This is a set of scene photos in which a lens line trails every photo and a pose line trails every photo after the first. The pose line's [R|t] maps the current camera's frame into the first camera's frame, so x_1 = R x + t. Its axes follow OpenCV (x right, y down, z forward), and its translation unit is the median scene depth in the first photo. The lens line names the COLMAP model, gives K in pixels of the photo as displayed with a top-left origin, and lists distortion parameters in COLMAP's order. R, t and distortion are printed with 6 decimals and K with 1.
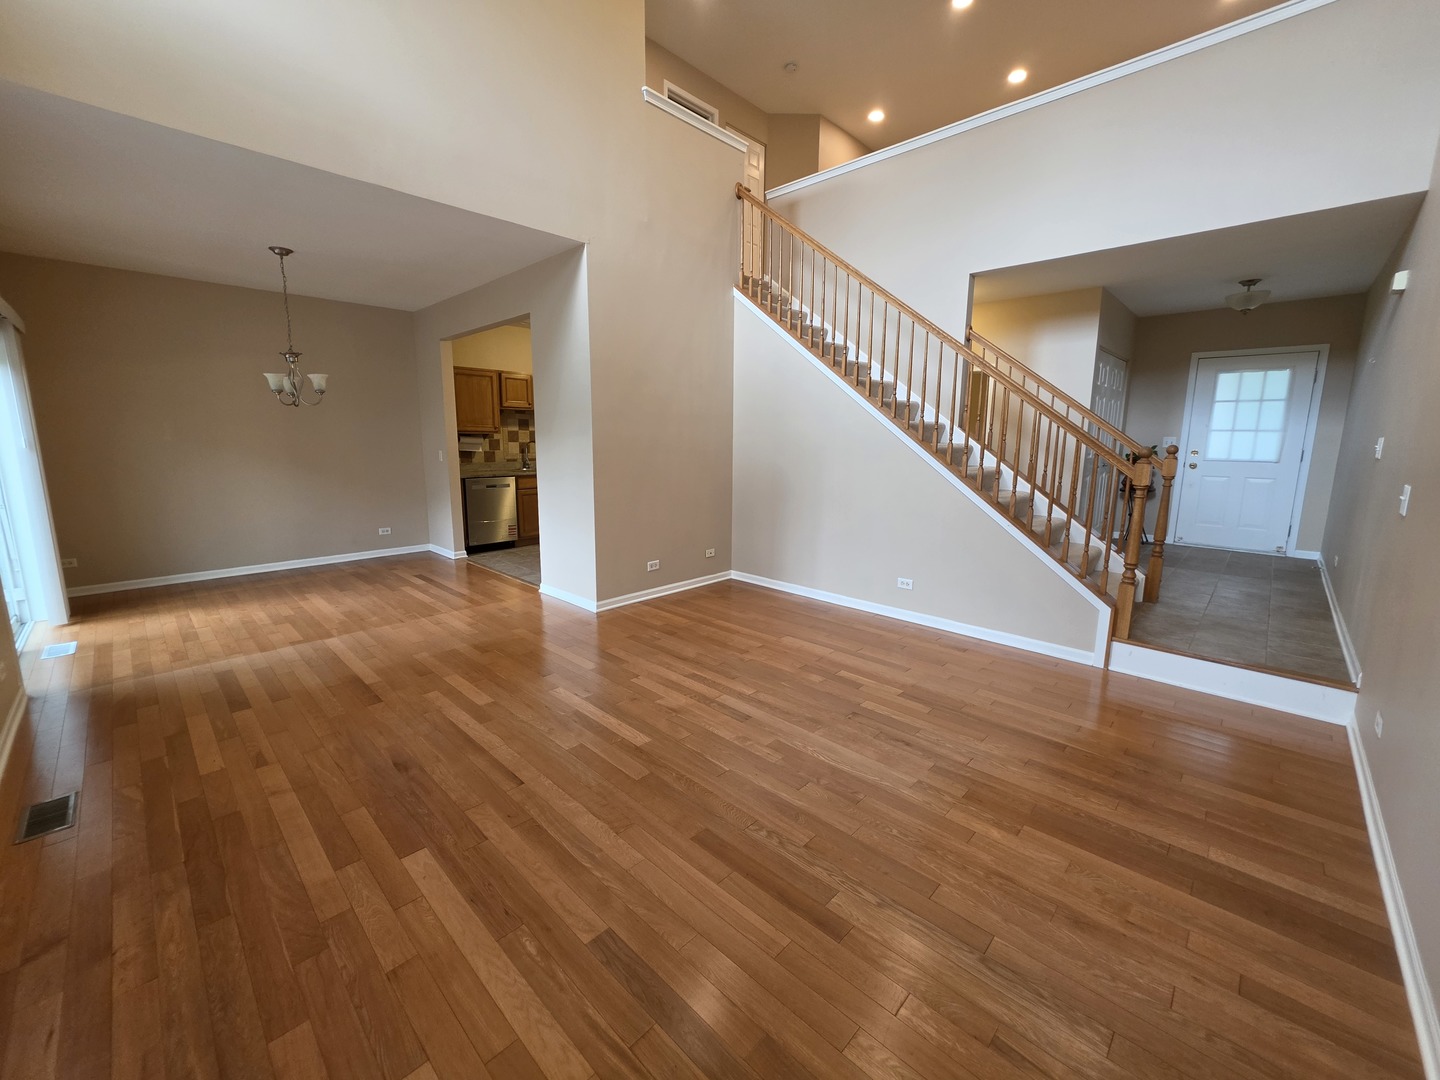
lens RADIAL K [[577.7, 0, 718.9], [0, 577.7, 533.6], [0, 0, 1]] dist [-0.001662, 0.000030]
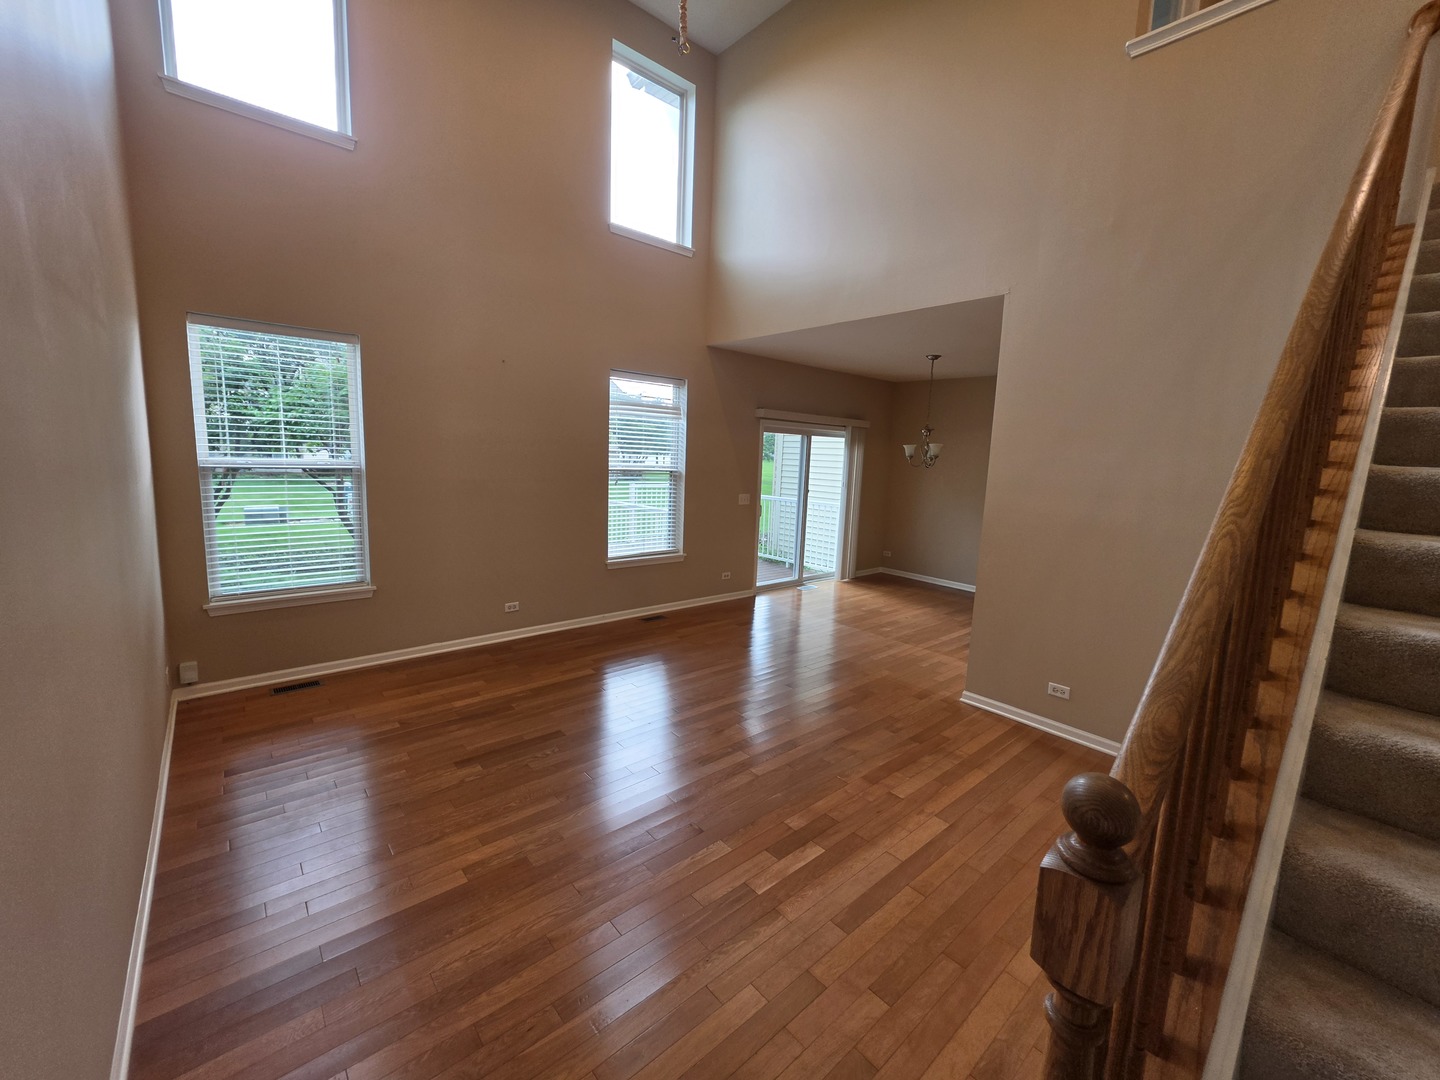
lens RADIAL K [[577.7, 0, 719.2], [0, 577.7, 533.8], [0, 0, 1]] dist [-0.001662, 0.000030]
pose [[-0.092487, 0.129891, -0.987205, 0.787699], [-0.204601, 0.967819, 0.146509, -0.196937], [0.974466, 0.215533, -0.062935, 0.747717]]
